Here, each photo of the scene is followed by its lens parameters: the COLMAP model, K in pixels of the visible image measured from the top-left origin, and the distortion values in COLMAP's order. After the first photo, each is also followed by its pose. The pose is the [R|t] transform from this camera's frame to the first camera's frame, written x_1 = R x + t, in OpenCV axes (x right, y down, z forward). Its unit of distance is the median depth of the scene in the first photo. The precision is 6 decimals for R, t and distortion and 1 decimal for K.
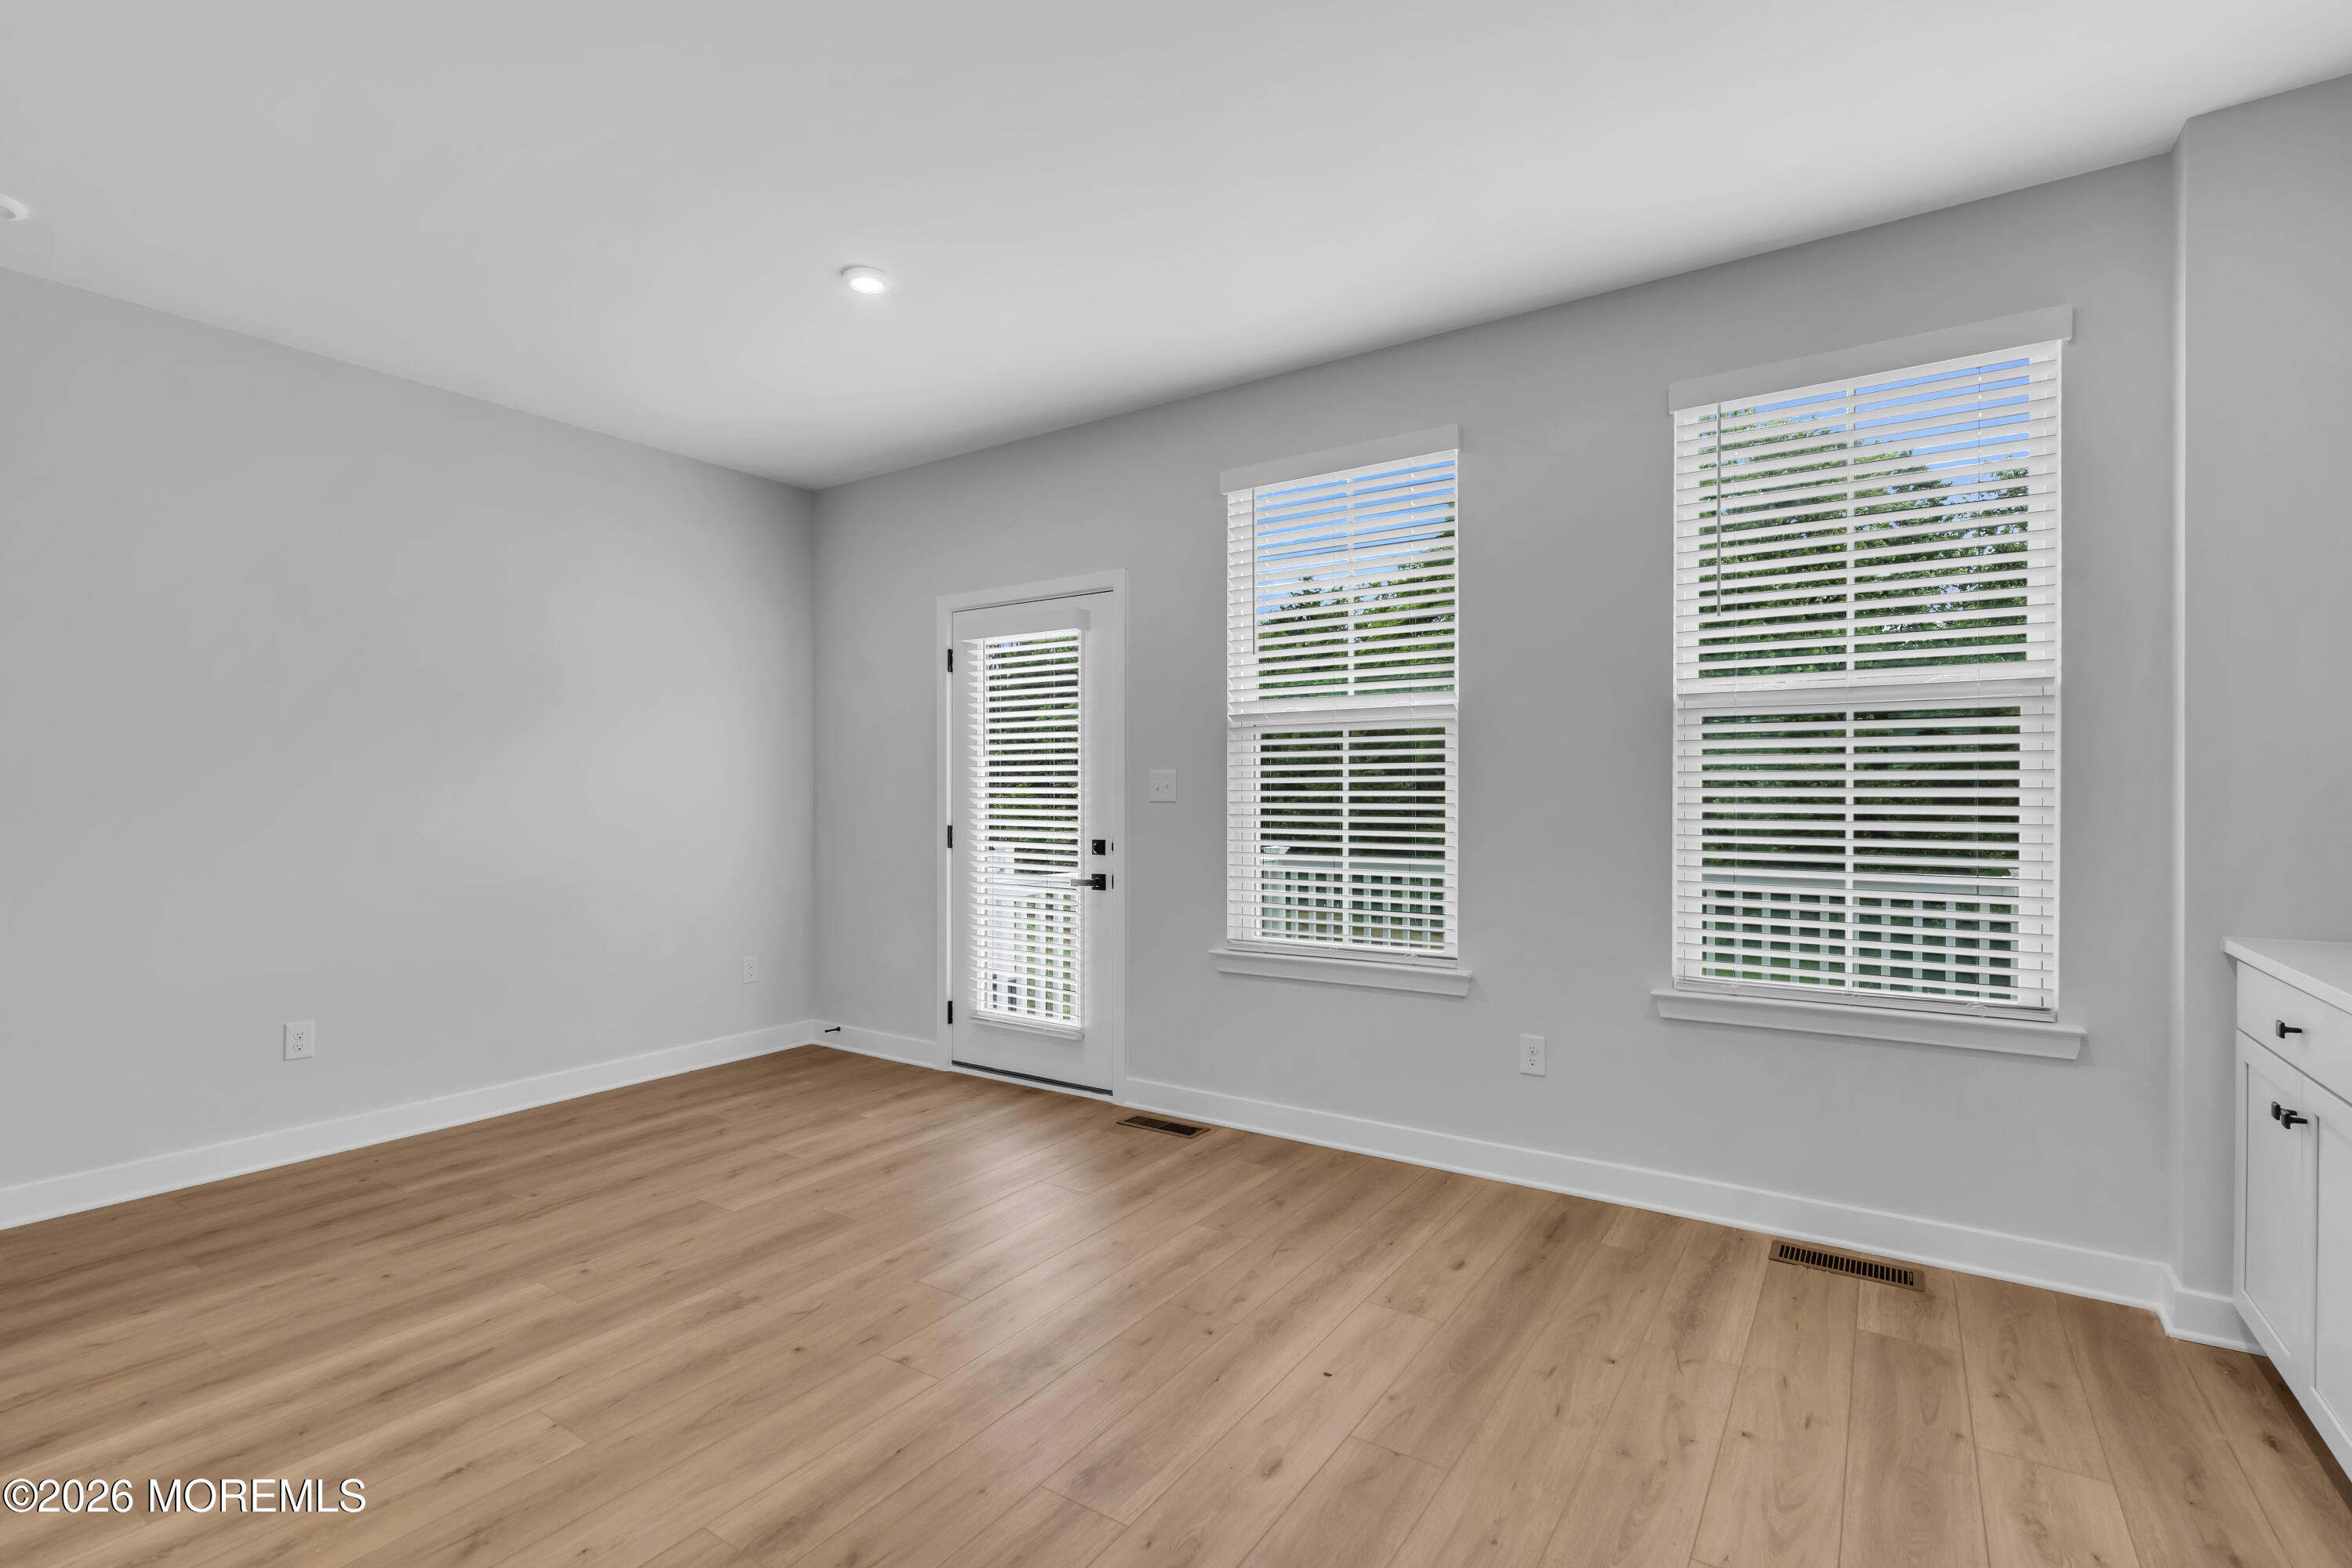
lens RADIAL K [[1068.5, 0, 1187.3], [0, 1068.5, 802.1], [0, 0, 1]] dist [-0.004660, 0.001835]
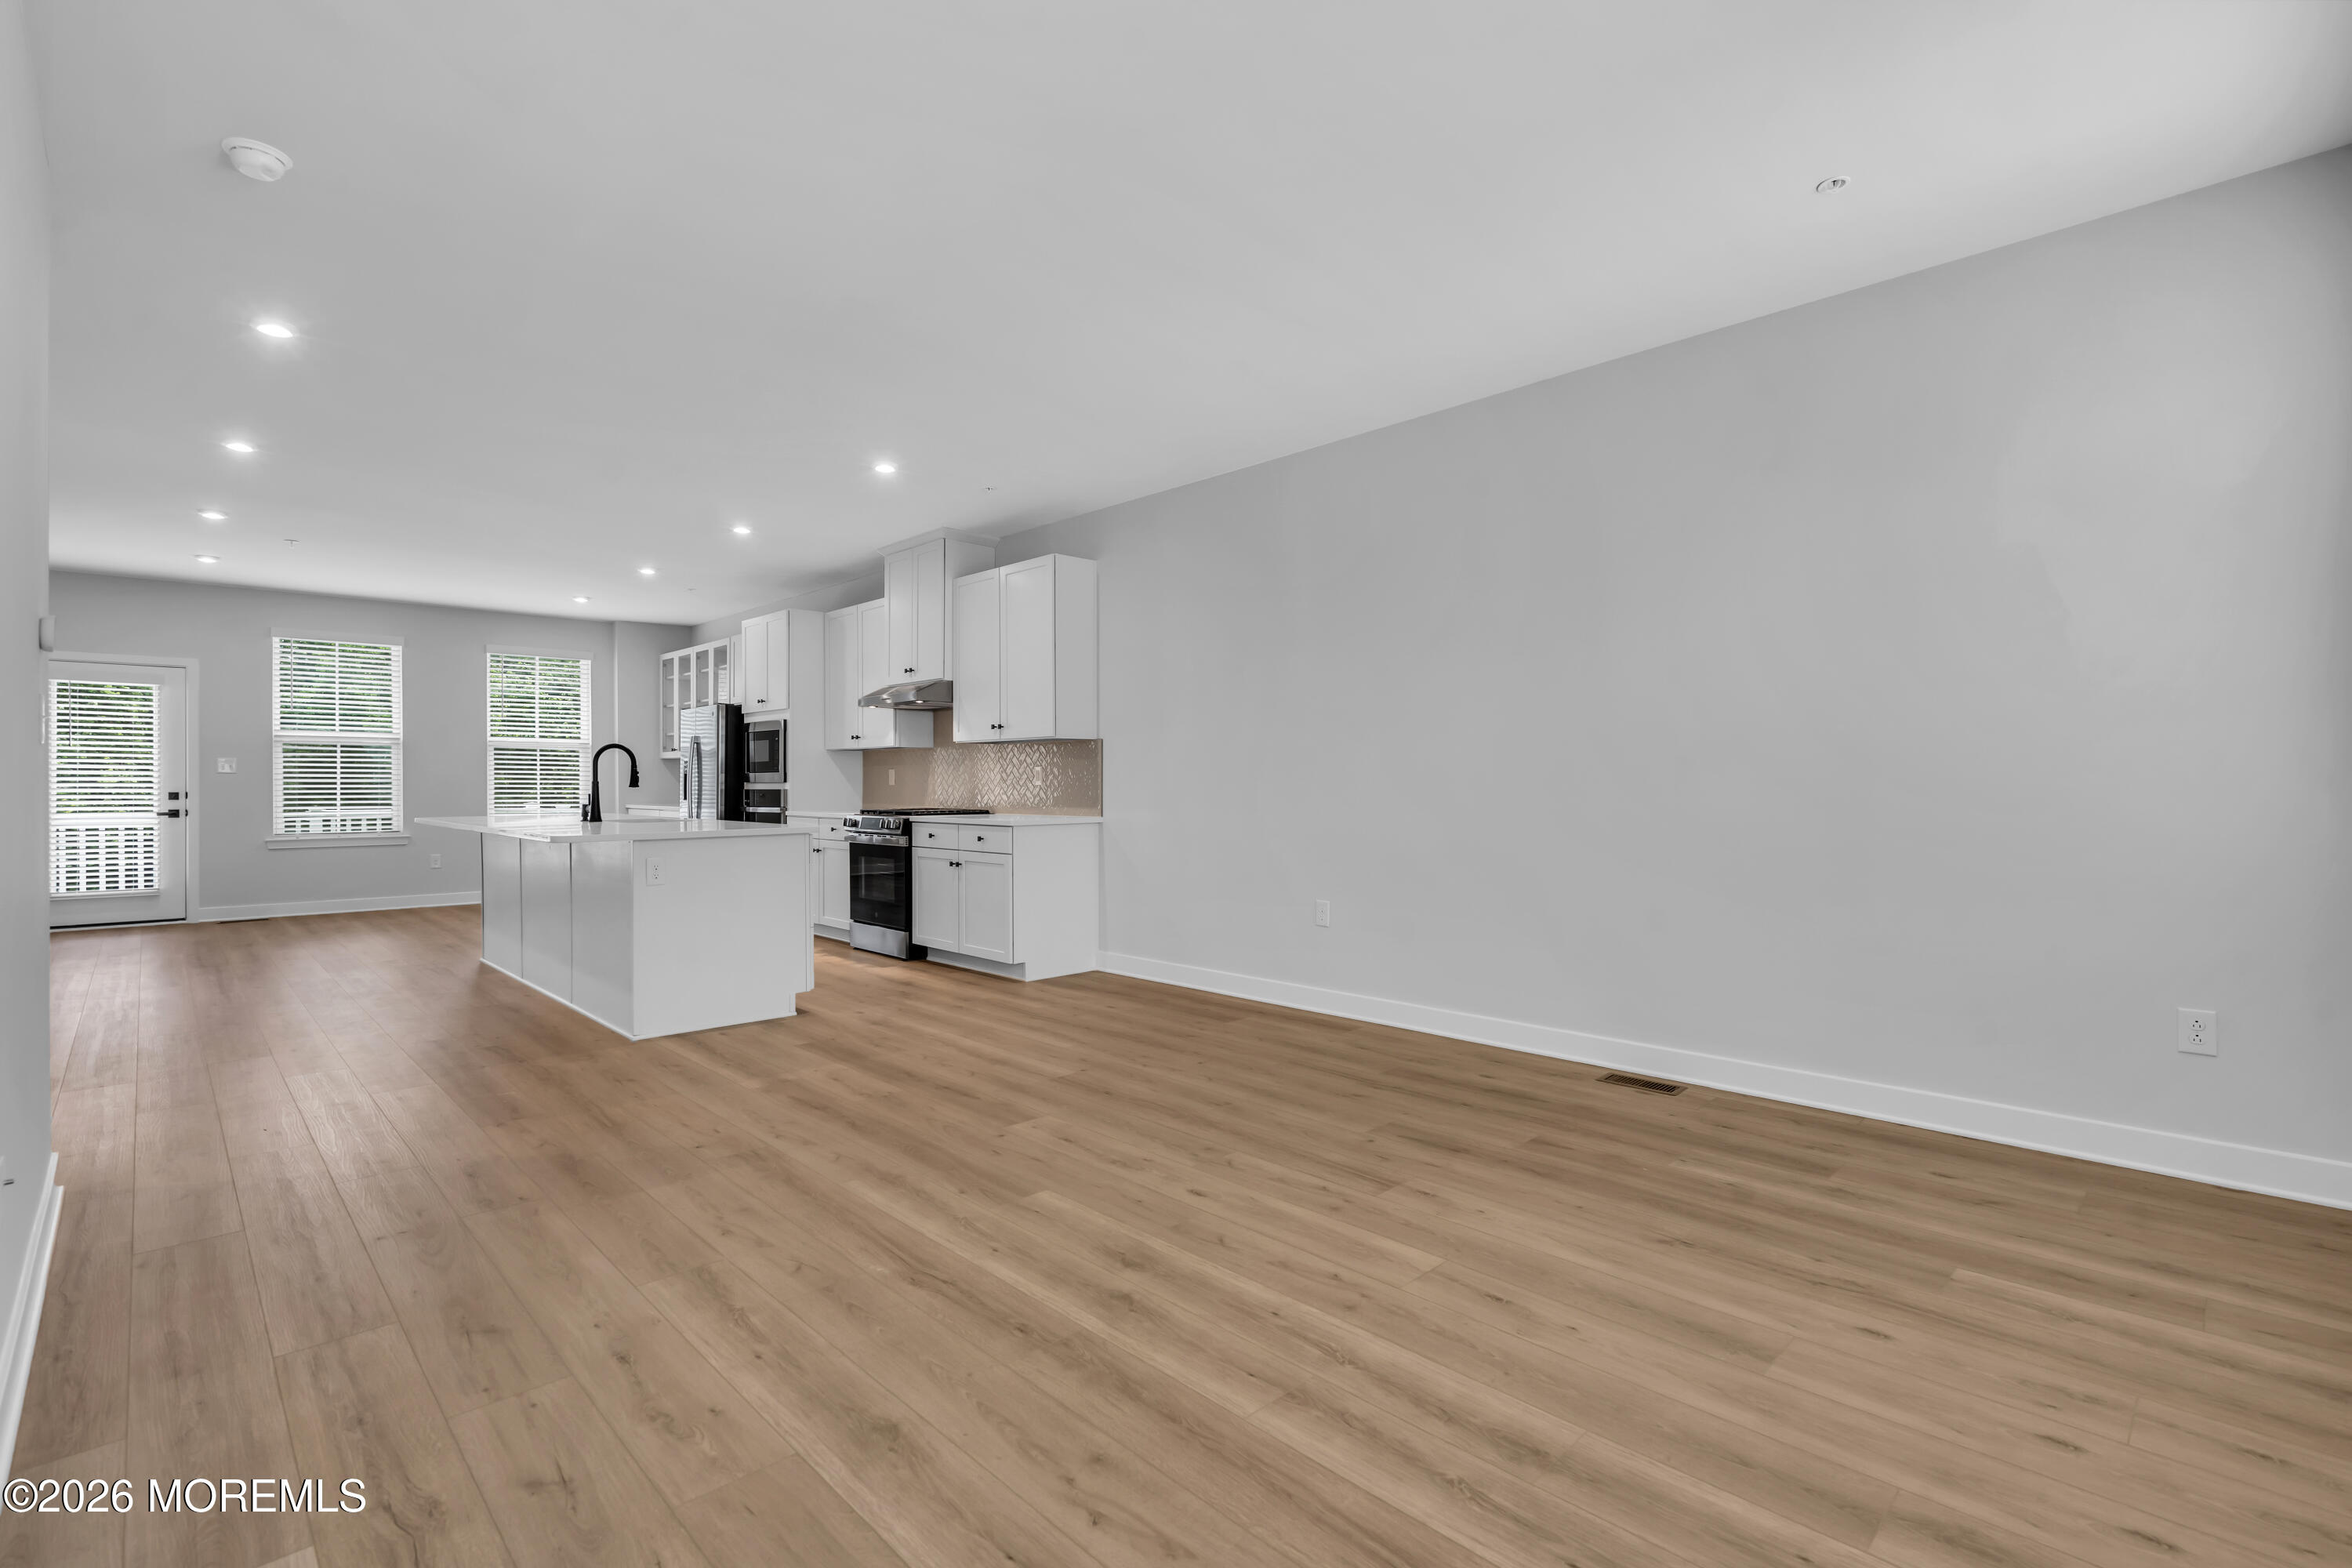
lens RADIAL K [[1068.5, 0, 1182.6], [0, 1068.5, 784.4], [0, 0, 1]] dist [-0.004660, 0.001835]
pose [[0.215529, 0.002460, 0.976494, -1.889021], [0.006599, 0.999970, -0.003976, 0.047736], [-0.976475, 0.007301, 0.215506, -1.468670]]
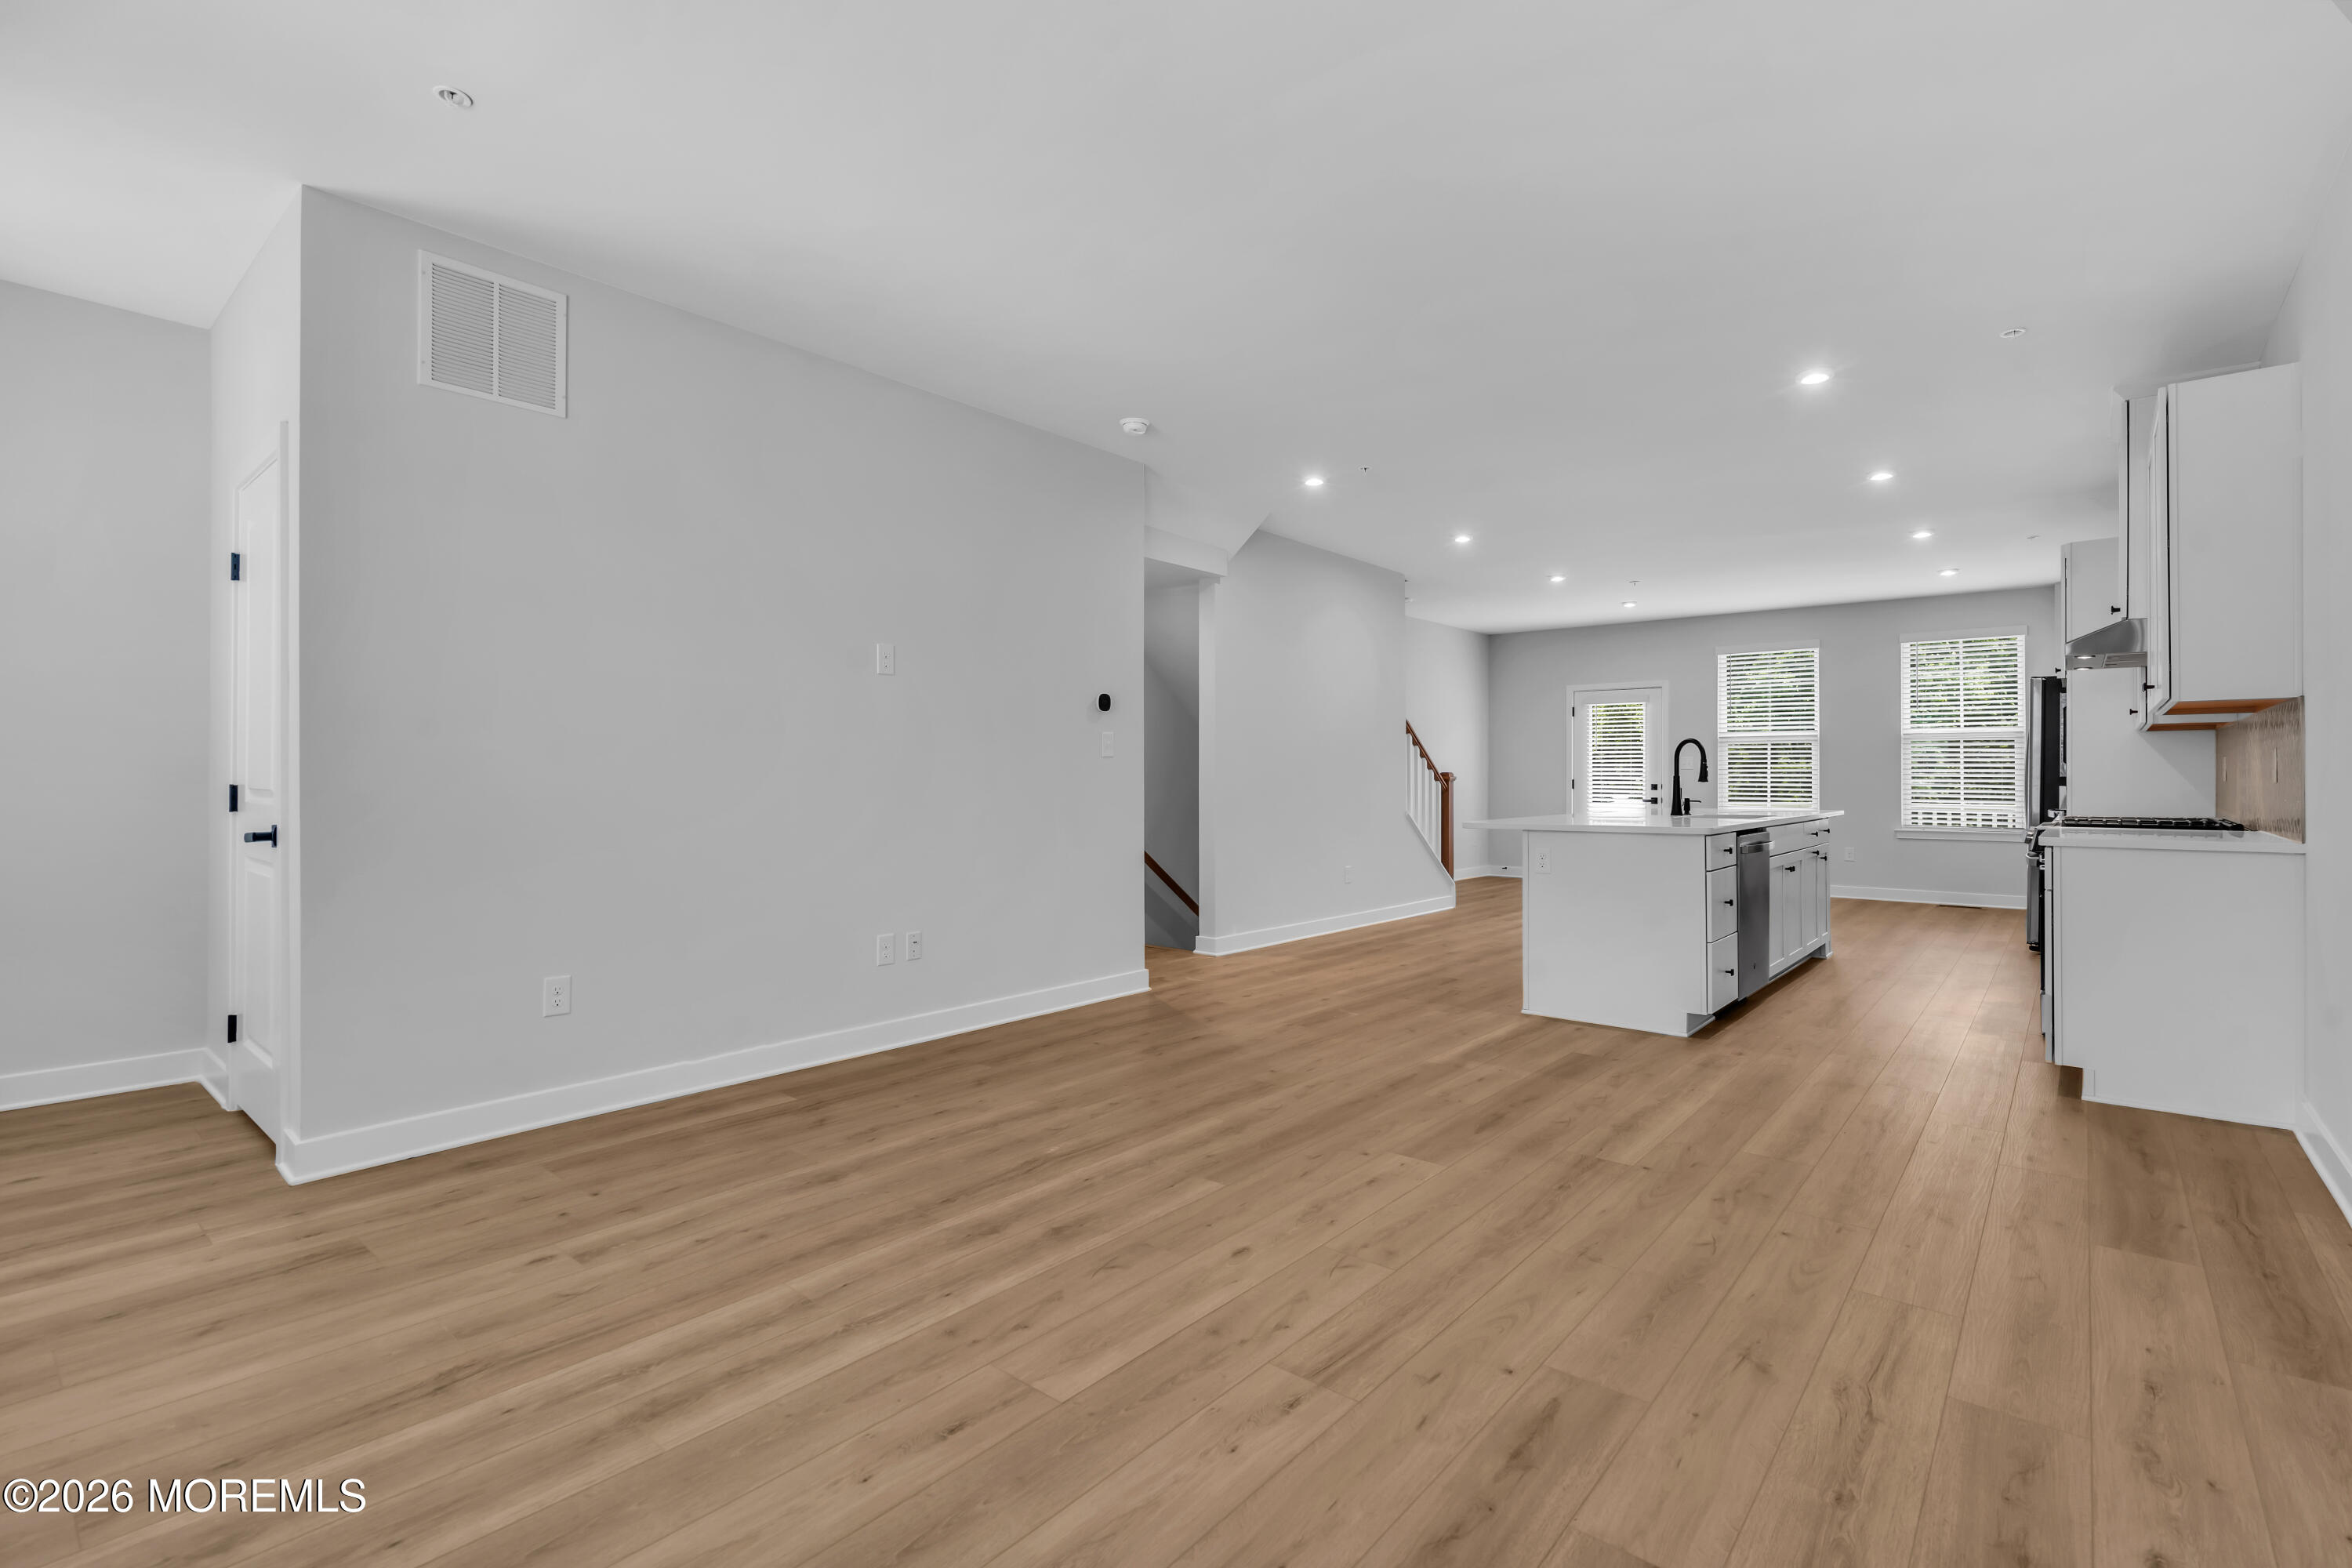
lens RADIAL K [[1068.5, 0, 1169.8], [0, 1068.5, 776.1], [0, 0, 1]] dist [-0.004660, 0.001835]
pose [[0.992021, 0.004878, -0.125976, -1.076010], [-0.005777, 0.999960, -0.006773, 0.046549], [0.125938, 0.007447, 0.992010, -1.994107]]
